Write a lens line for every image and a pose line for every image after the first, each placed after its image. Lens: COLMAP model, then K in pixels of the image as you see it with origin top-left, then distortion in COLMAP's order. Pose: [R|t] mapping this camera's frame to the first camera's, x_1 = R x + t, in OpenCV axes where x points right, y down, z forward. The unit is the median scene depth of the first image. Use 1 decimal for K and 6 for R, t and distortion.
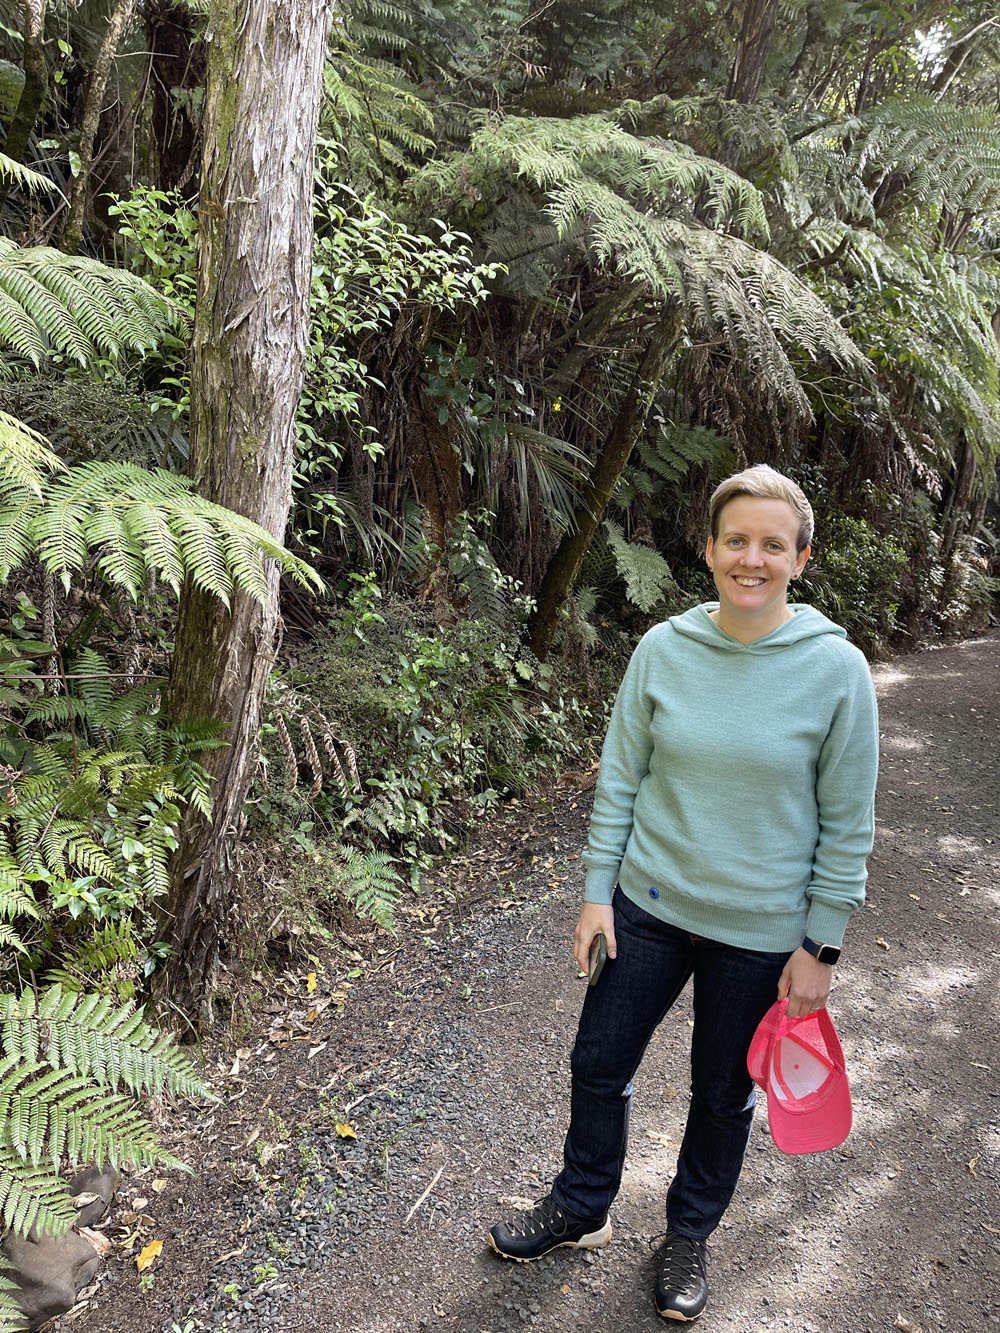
lens RADIAL K [[1021.6, 0, 500.0], [0, 1021.6, 666.5], [0, 0, 1]] dist [0.097820, -0.123597]
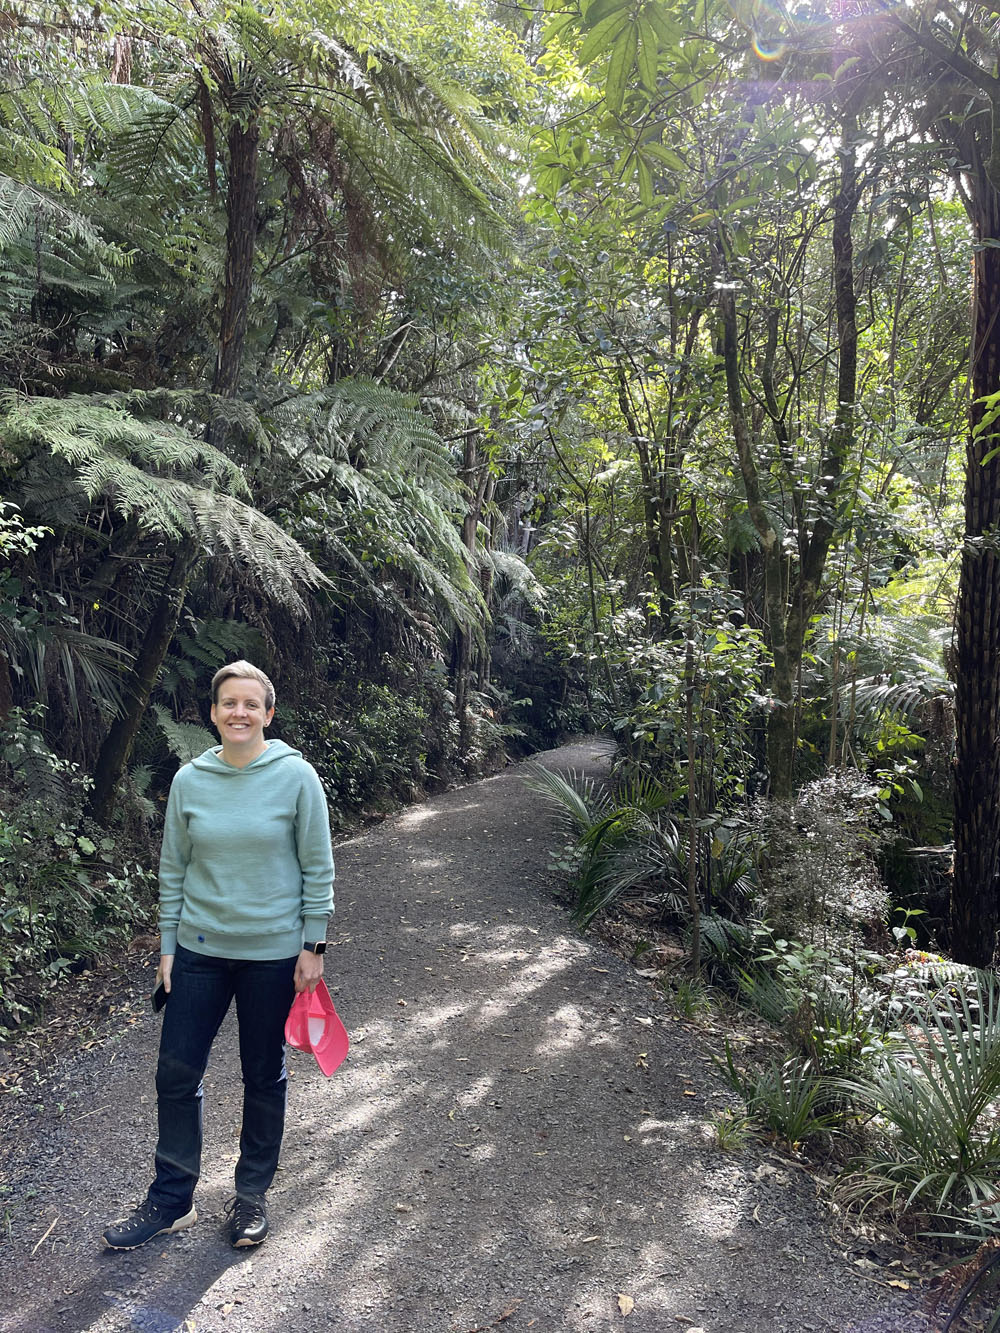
lens RADIAL K [[1023.7, 0, 515.1], [0, 1023.7, 668.4], [0, 0, 1]] dist [0.090671, -0.110394]
pose [[0.903444, -0.075491, 0.422008, -0.025548], [0.144974, 0.980179, -0.135023, 0.054915], [-0.403451, 0.183166, 0.896481, -0.344654]]
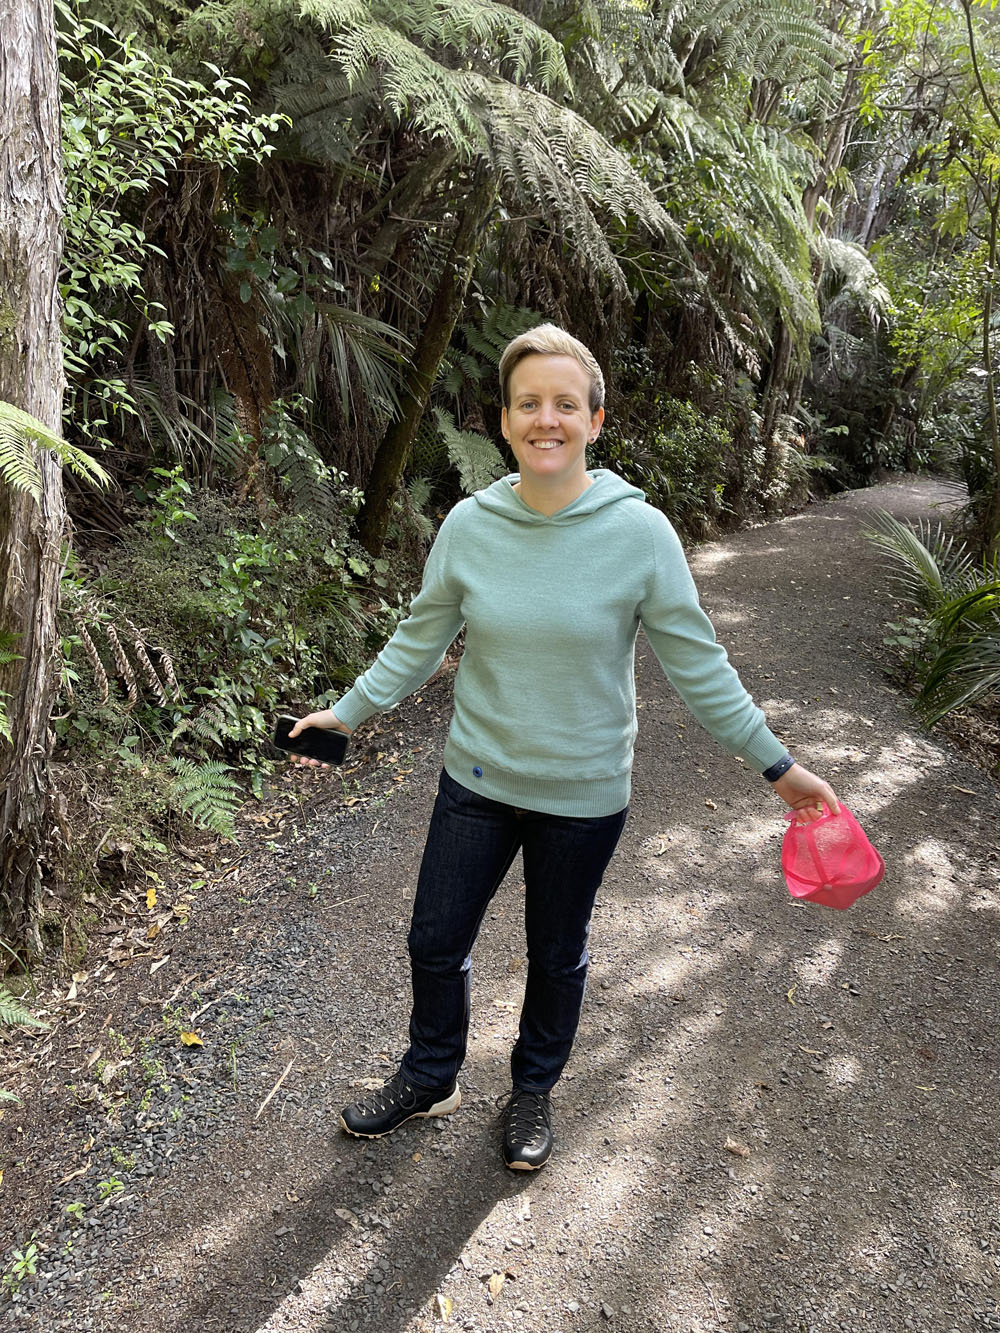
lens RADIAL K [[1023.7, 0, 515.1], [0, 1023.7, 668.4], [0, 0, 1]] dist [0.090671, -0.110394]
pose [[0.985380, -0.070047, 0.155302, 0.019567], [0.054034, 0.992999, 0.105041, 0.008891], [-0.161573, -0.095114, 0.982267, 0.012540]]
